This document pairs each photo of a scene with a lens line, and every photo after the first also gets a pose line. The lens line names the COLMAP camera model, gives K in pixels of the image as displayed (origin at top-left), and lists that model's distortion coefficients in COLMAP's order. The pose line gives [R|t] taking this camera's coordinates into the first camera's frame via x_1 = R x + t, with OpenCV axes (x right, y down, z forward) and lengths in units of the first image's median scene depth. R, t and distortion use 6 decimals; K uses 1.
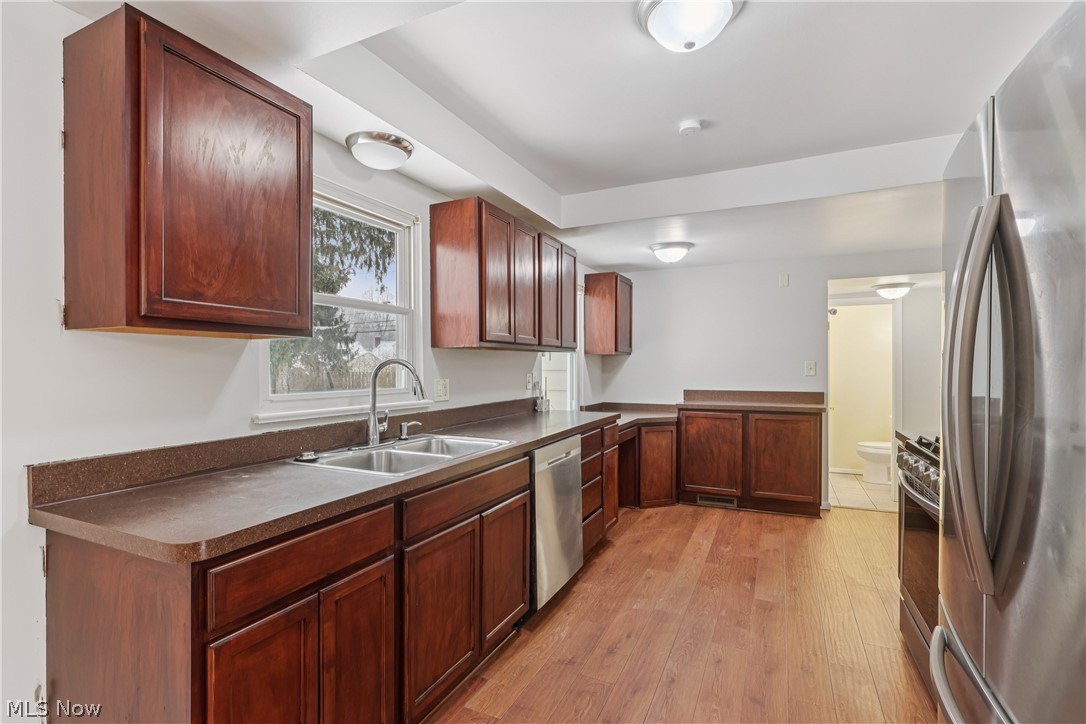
lens RADIAL K [[504.2, 0, 543.0], [0, 504.2, 362.0], [0, 0, 1]] dist [-0.004699, -0.000855]
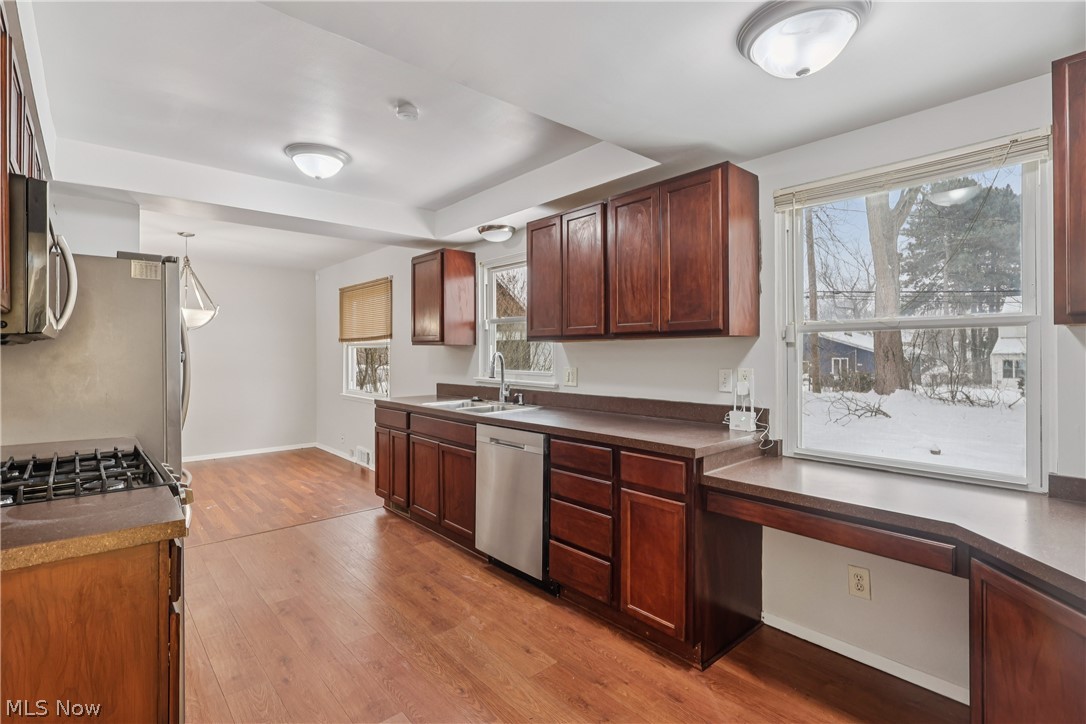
lens RADIAL K [[504.4, 0, 528.1], [0, 504.4, 354.9], [0, 0, 1]] dist [0.001512, -0.000230]
pose [[-0.403665, 0.003995, -0.914898, 1.171353], [0.010480, 0.999945, -0.000258, 0.003955], [0.914847, -0.009692, -0.403685, 1.740415]]
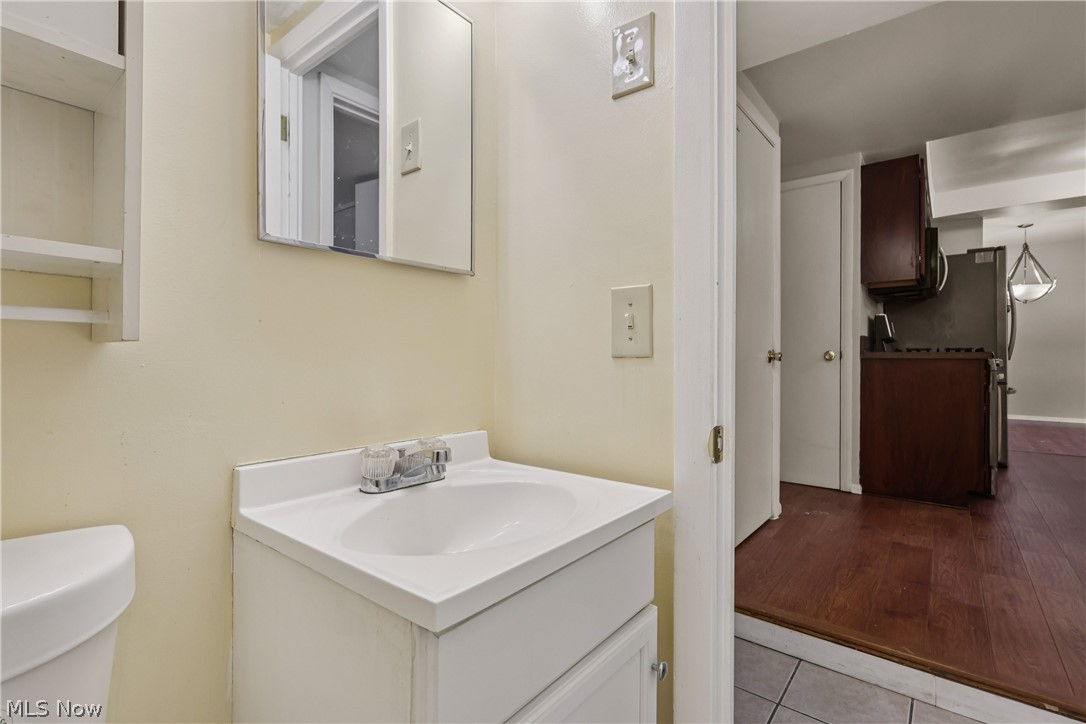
lens RADIAL K [[504.2, 0, 543.0], [0, 504.2, 362.0], [0, 0, 1]] dist [-0.004699, -0.000855]
pose [[-0.972528, -0.000748, 0.232783, 1.657601], [-0.000429, 0.999999, 0.001423, 0.194893], [-0.232784, 0.001284, -0.972528, 2.724017]]
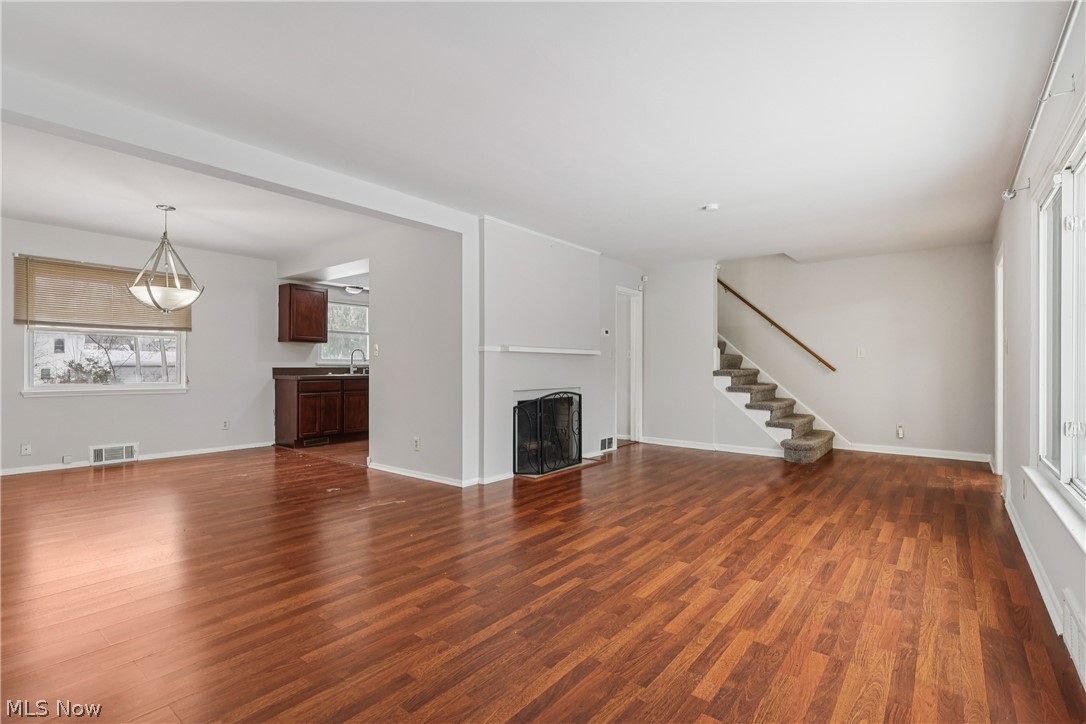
lens RADIAL K [[504.2, 0, 543.0], [0, 504.2, 362.0], [0, 0, 1]] dist [-0.004699, -0.000855]
pose [[0.972584, 0.003311, -0.232526, 1.686802], [-0.003347, 0.999994, 0.000240, 0.076082], [0.232526, 0.000544, 0.972590, -1.982243]]
